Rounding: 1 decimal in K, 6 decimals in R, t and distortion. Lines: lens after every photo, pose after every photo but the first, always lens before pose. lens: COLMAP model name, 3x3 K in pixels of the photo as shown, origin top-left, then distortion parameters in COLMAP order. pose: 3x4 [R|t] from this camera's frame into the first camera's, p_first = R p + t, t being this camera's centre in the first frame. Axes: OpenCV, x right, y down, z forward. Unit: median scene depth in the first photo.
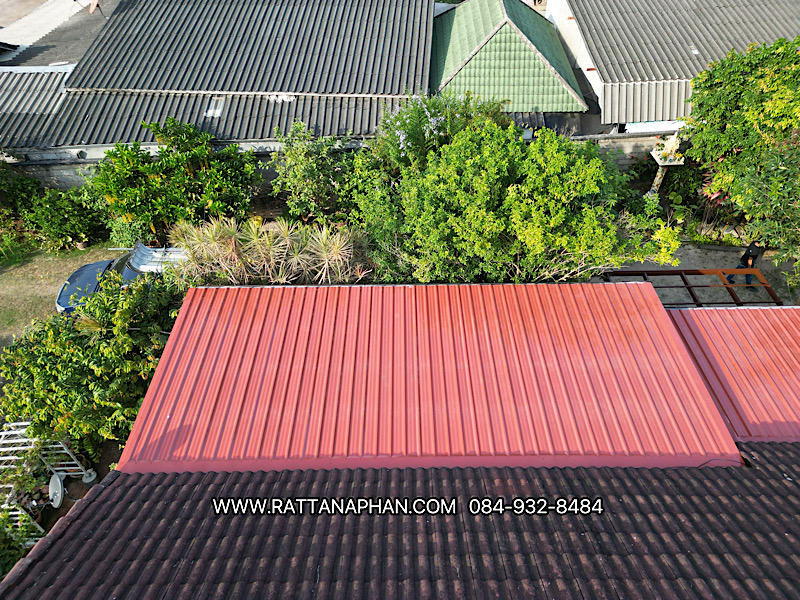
lens RADIAL K [[561.4, 0, 400.0], [0, 561.4, 300.0], [0, 0, 1]] dist [0.030032, -0.007068]
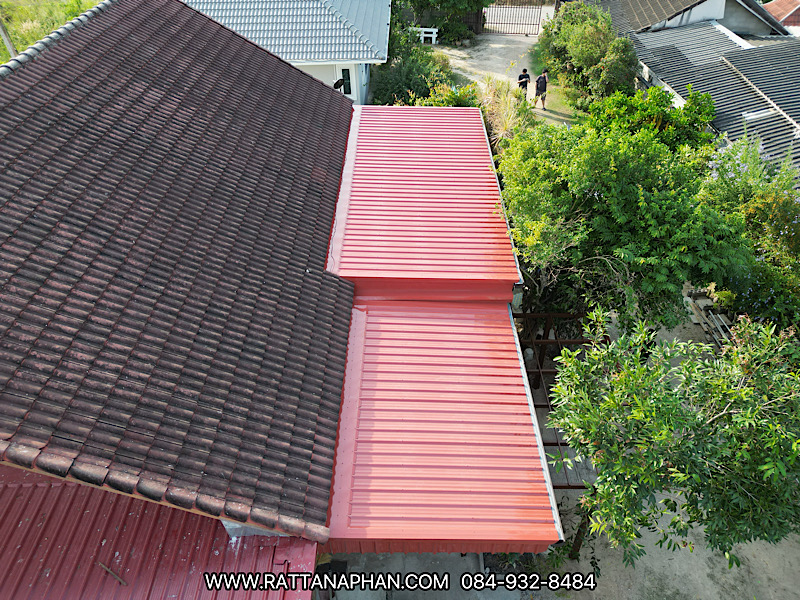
lens RADIAL K [[561.4, 0, 400.0], [0, 561.4, 300.0], [0, 0, 1]] dist [0.030032, -0.007068]
pose [[-0.007109, 0.665180, -0.746649, 0.706693], [-0.686626, 0.539577, 0.487240, -0.209557], [0.726977, 0.516132, 0.452894, 0.203376]]
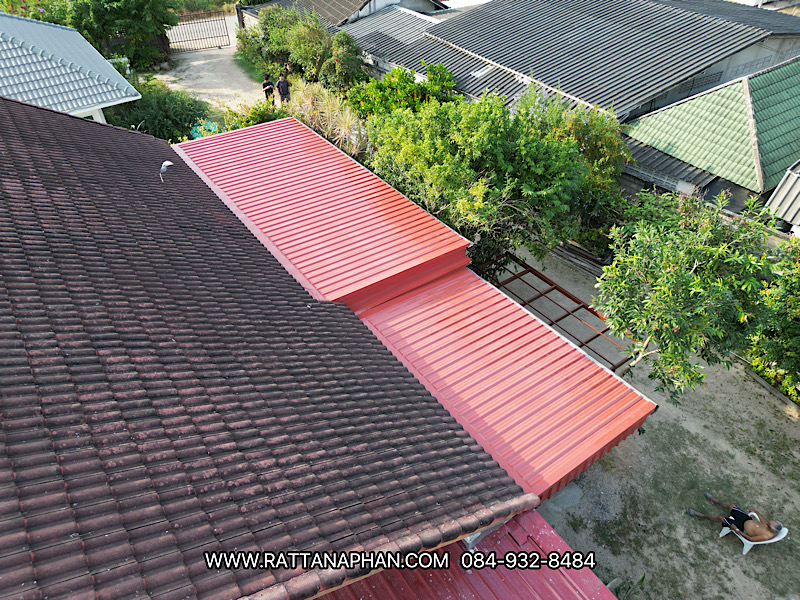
lens RADIAL K [[561.4, 0, 400.0], [0, 561.4, 300.0], [0, 0, 1]] dist [0.030032, -0.007068]
pose [[0.581664, 0.536048, -0.611816, 0.642530], [-0.562982, 0.808189, 0.172864, -0.030835], [0.587126, 0.243893, 0.771880, 0.007099]]
